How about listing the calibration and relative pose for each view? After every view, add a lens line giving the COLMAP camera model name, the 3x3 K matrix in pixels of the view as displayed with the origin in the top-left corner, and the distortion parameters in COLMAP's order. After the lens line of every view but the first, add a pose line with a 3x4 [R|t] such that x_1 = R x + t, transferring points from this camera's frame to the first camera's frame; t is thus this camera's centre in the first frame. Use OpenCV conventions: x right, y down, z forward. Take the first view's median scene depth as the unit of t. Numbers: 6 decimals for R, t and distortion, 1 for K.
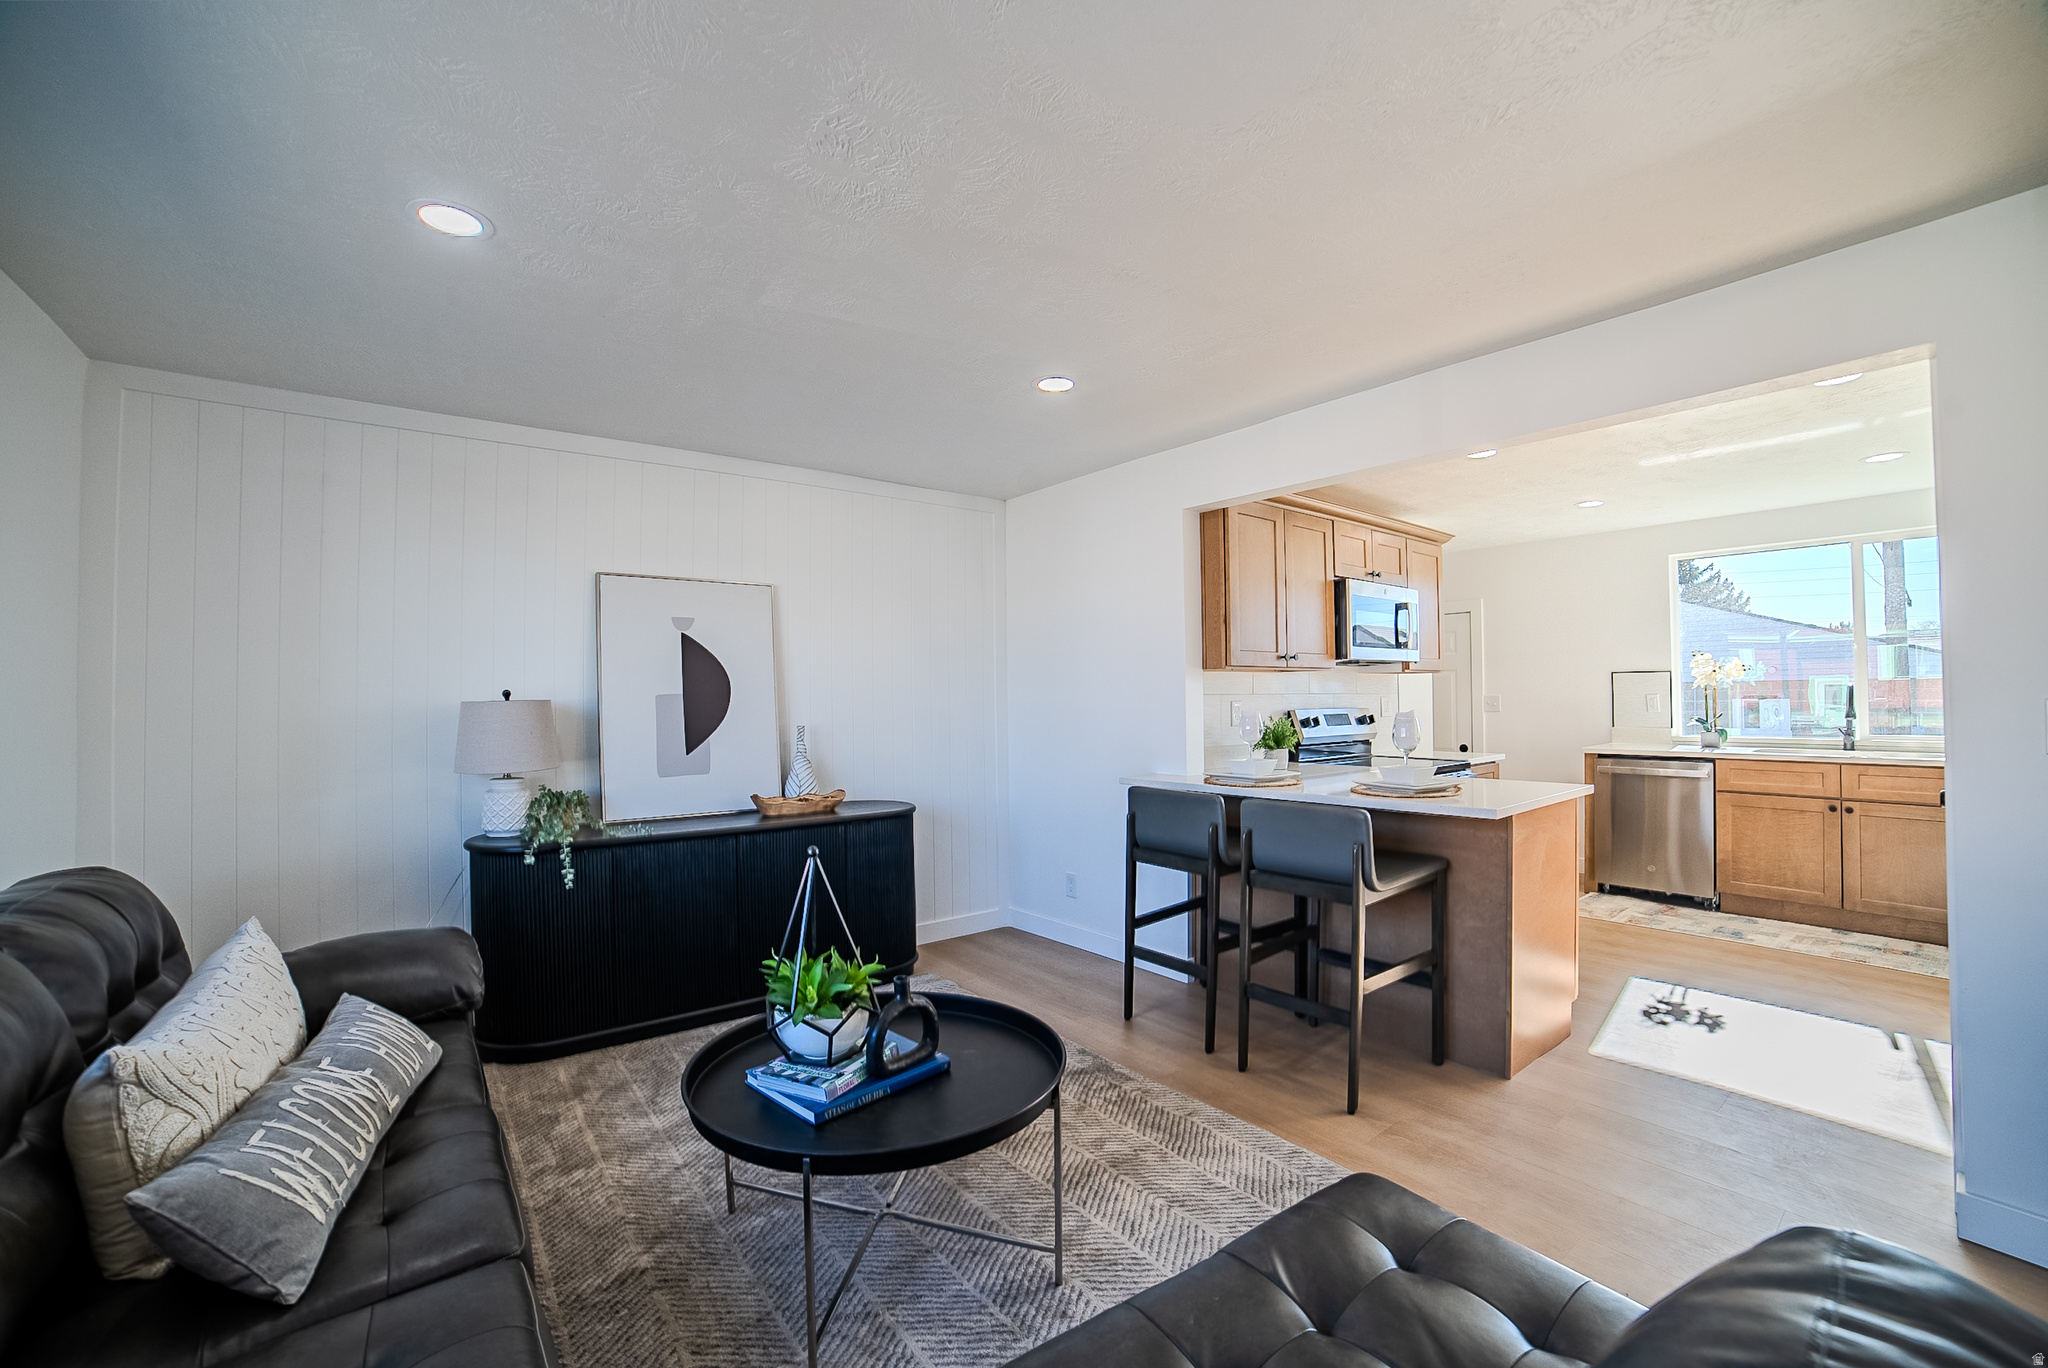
lens RADIAL K [[858.9, 0, 1024.0], [0, 858.9, 684.0], [0, 0, 1]] dist [-0.108778, 0.042562]
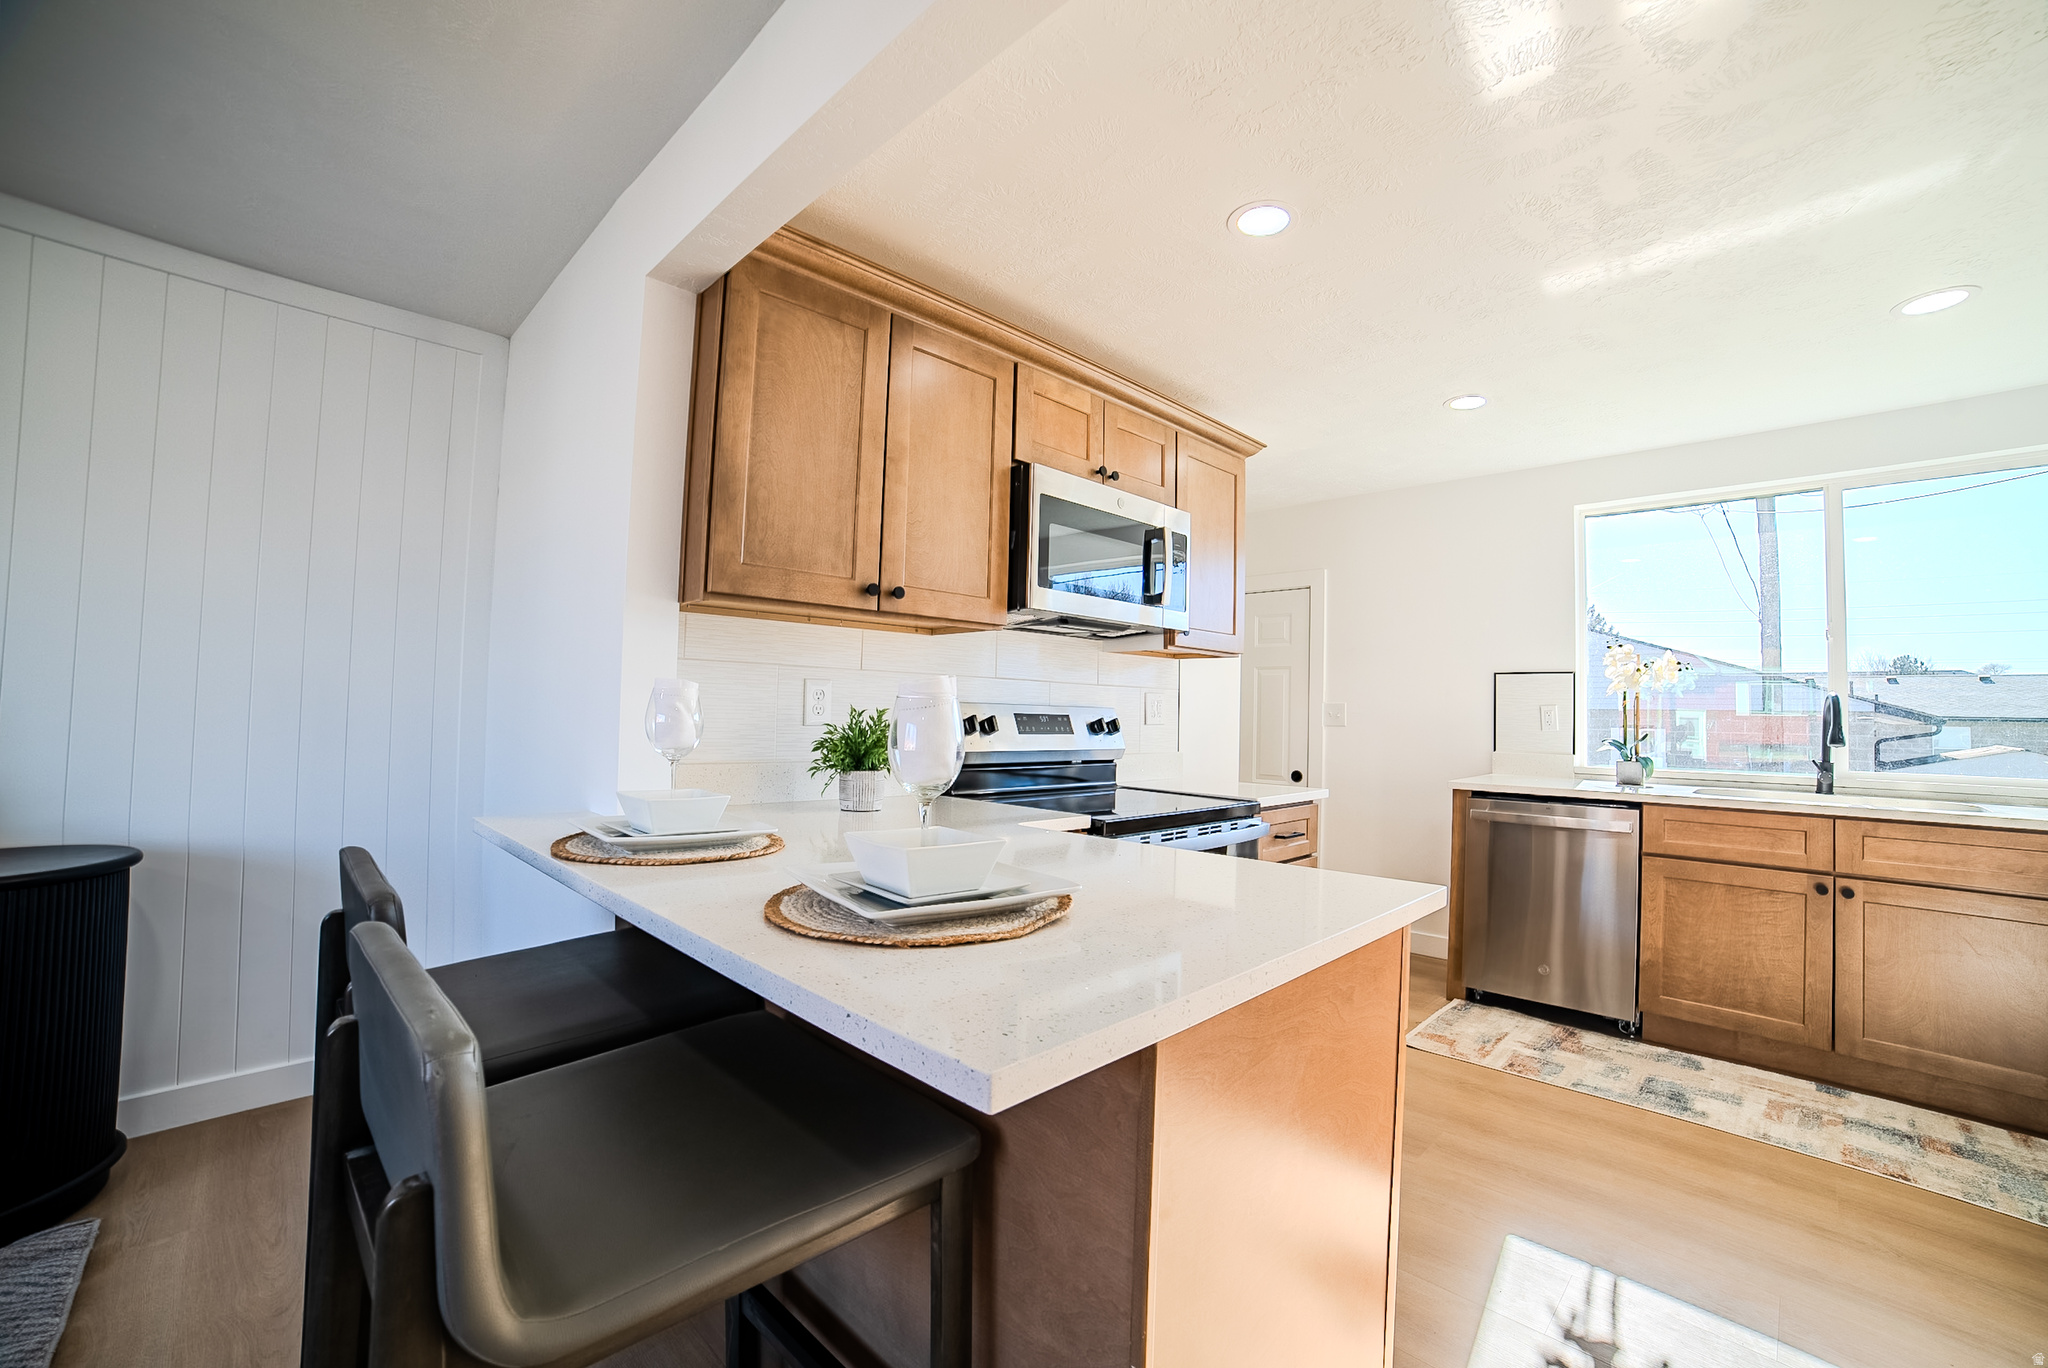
lens RADIAL K [[836.1, 0, 1041.6], [0, 836.1, 686.7], [0, 0, 1]] dist [-0.111997, 0.039610]
pose [[0.992796, 0.035882, 0.114316, 0.307883], [-0.034130, 0.999269, -0.017251, 0.027295], [-0.114852, 0.013225, 0.993295, 0.433250]]
